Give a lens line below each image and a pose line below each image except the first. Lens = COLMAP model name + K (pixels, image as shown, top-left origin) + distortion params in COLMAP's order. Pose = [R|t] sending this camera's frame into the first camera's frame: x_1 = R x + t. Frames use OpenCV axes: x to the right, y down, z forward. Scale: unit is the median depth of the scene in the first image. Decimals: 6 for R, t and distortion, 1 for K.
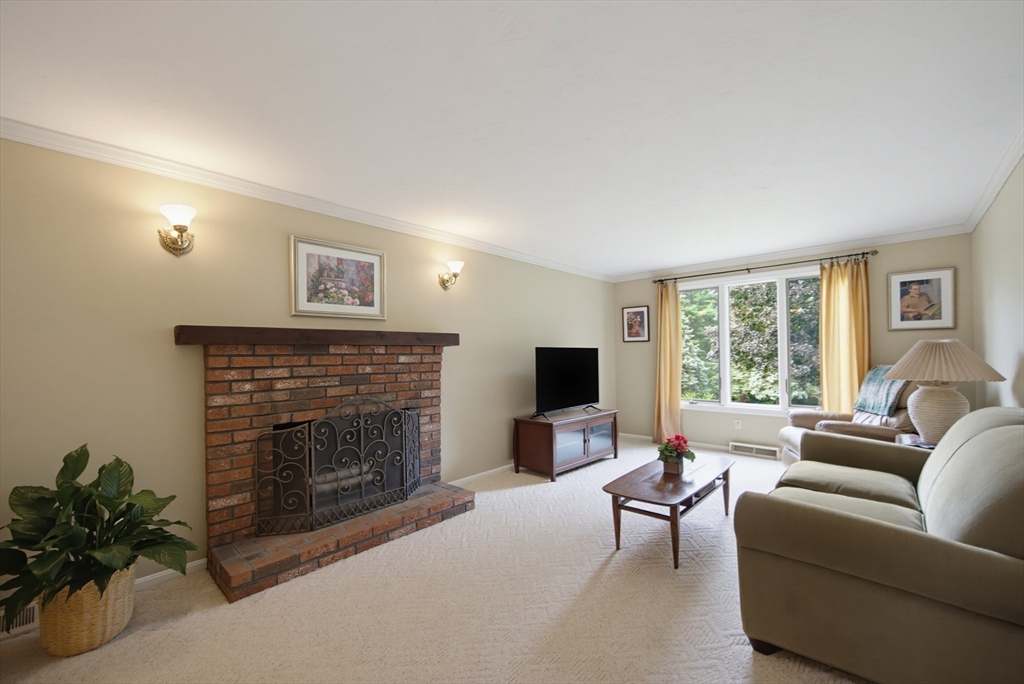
lens RADIAL K [[417.2, 0, 510.8], [0, 417.2, 350.7], [0, 0, 1]] dist [0.007620, -0.001401]
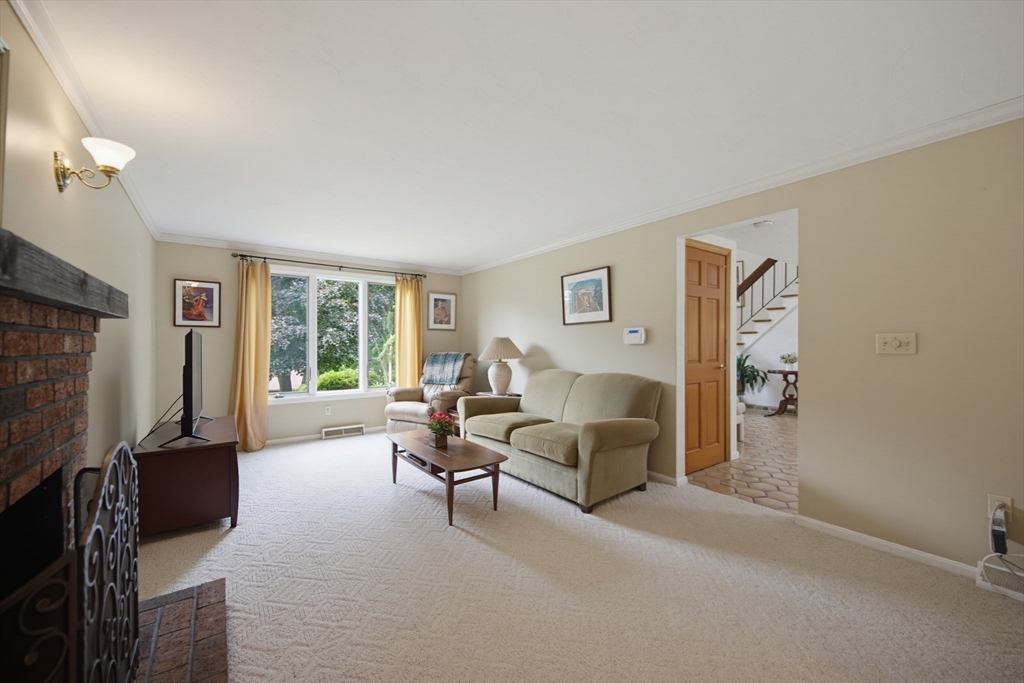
lens RADIAL K [[417.2, 0, 510.8], [0, 417.2, 343.6], [0, 0, 1]] dist [0.007620, -0.001401]
pose [[0.166583, 0.013752, 0.985932, -0.485271], [-0.011699, 0.999860, -0.011970, 0.015584], [-0.985958, -0.009540, 0.166720, 0.423147]]
